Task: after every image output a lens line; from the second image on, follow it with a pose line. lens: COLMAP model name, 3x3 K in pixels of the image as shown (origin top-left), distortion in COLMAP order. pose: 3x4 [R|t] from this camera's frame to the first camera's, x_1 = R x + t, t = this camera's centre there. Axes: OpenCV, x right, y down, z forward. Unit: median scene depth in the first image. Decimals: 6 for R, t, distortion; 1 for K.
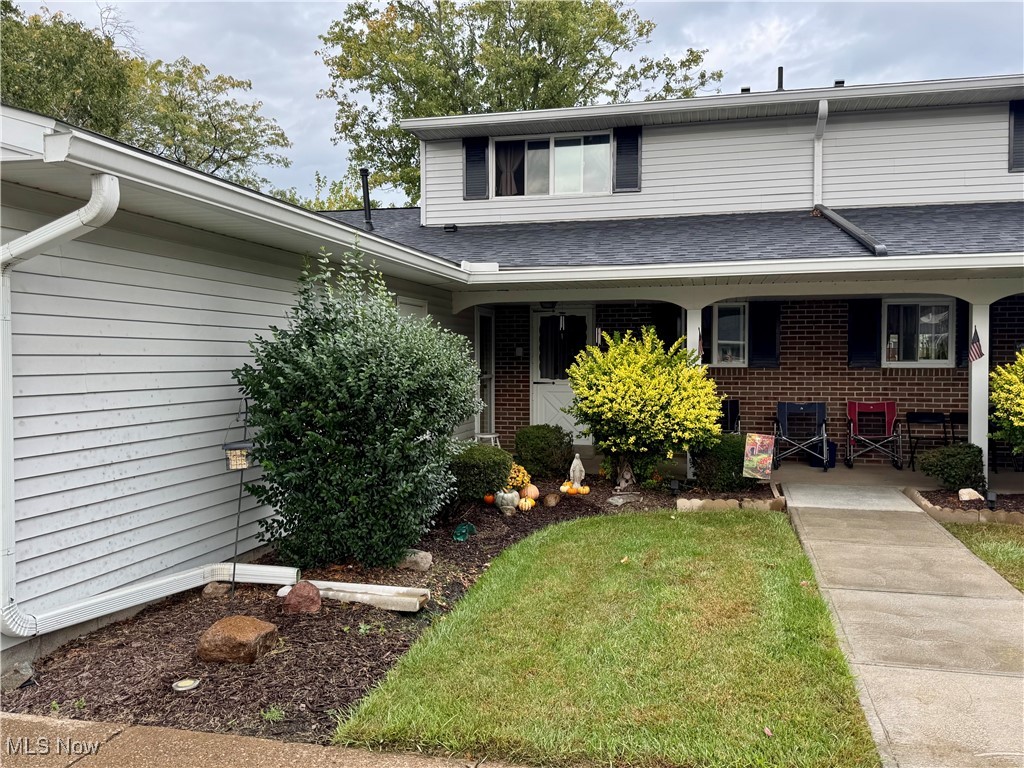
lens RADIAL K [[862.1, 0, 509.3], [0, 862.1, 386.1], [0, 0, 1]] dist [0.062190, -0.010784]
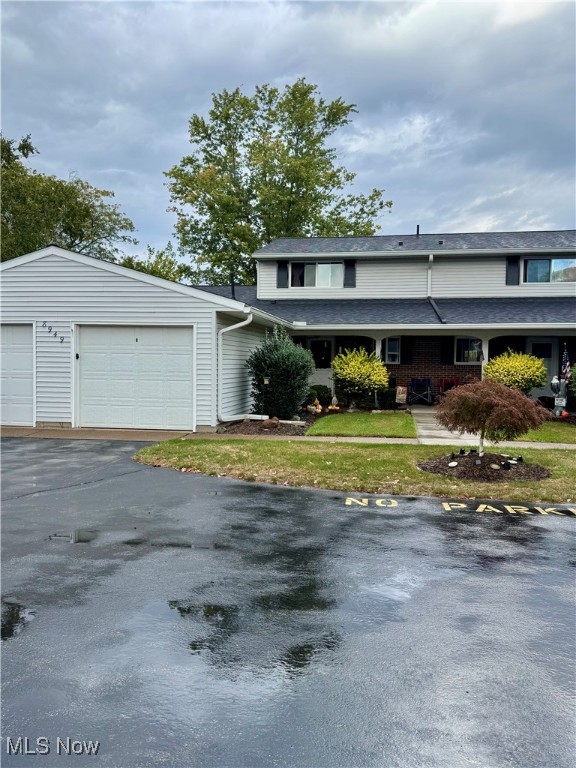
lens RADIAL K [[646.6, 0, 289.3], [0, 646.6, 383.9], [0, 0, 1]] dist [0.062190, -0.010784]
pose [[0.996467, 0.010928, 0.083273, -0.181782], [-0.010943, 0.999940, -0.000284, 0.038282], [-0.083271, -0.000628, 0.996527, -0.775840]]
